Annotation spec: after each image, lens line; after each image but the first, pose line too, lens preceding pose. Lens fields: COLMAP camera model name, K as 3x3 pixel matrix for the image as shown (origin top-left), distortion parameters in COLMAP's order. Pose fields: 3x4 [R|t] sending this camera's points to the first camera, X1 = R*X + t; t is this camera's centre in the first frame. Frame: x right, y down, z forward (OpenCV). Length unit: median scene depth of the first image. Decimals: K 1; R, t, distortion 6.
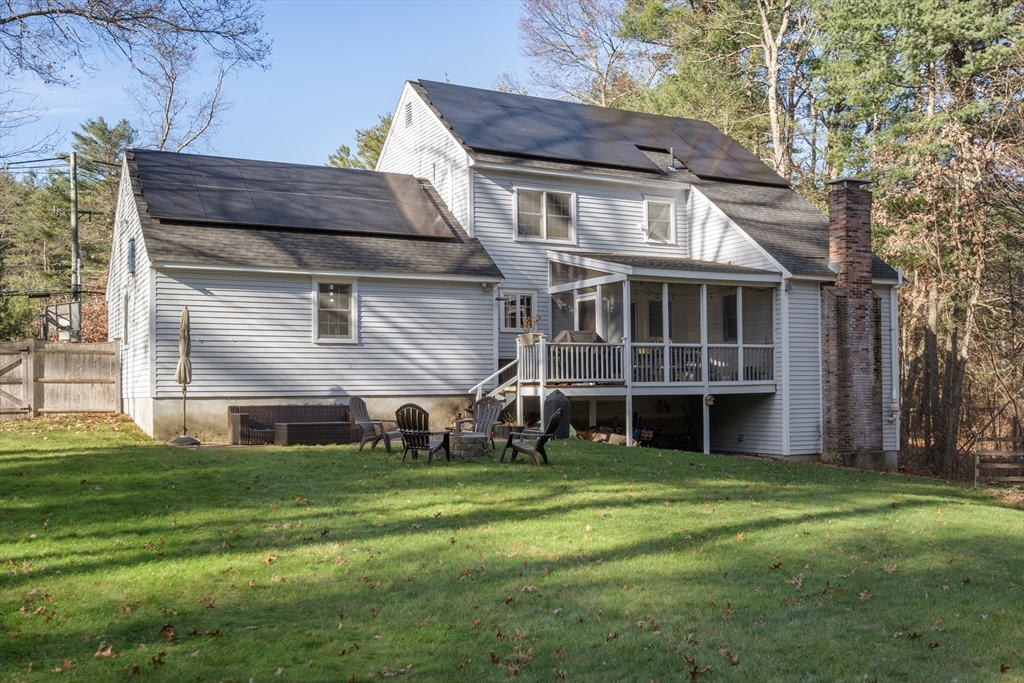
lens RADIAL K [[1043.2, 0, 512.0], [0, 1043.2, 341.5], [0, 0, 1]] dist [-0.006407, 0.001026]
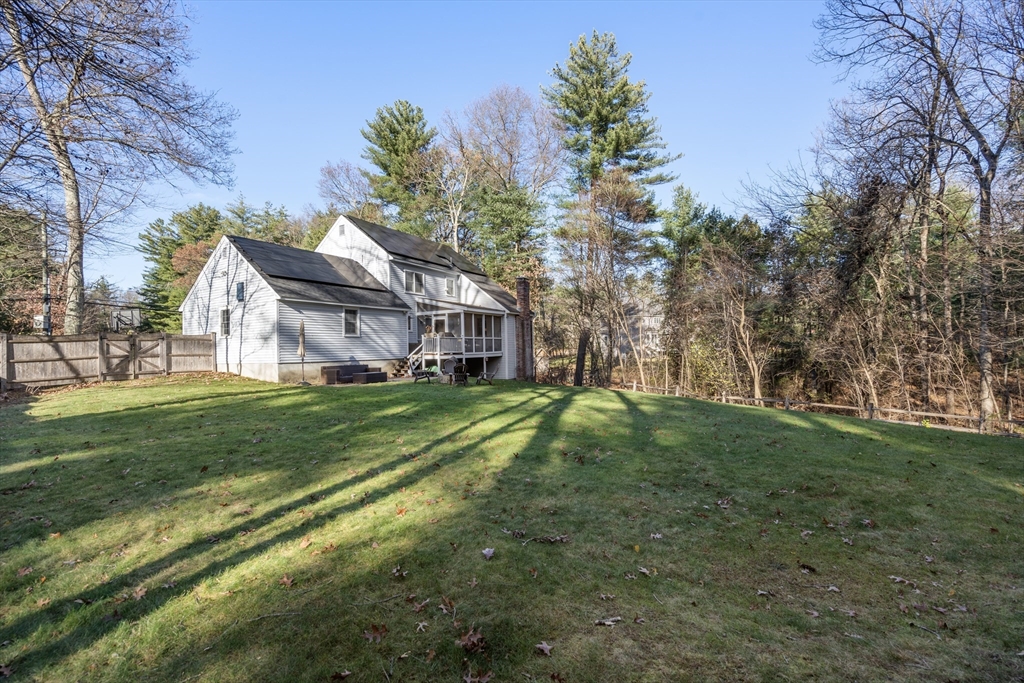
lens RADIAL K [[468.4, 0, 508.3], [0, 468.4, 328.5], [0, 0, 1]] dist [-0.002911, 0.000040]
pose [[0.837822, 0.018167, 0.545641, -0.393907], [-0.017724, 0.999824, -0.006075, -0.014294], [-0.545656, -0.004581, 0.837997, -0.011382]]
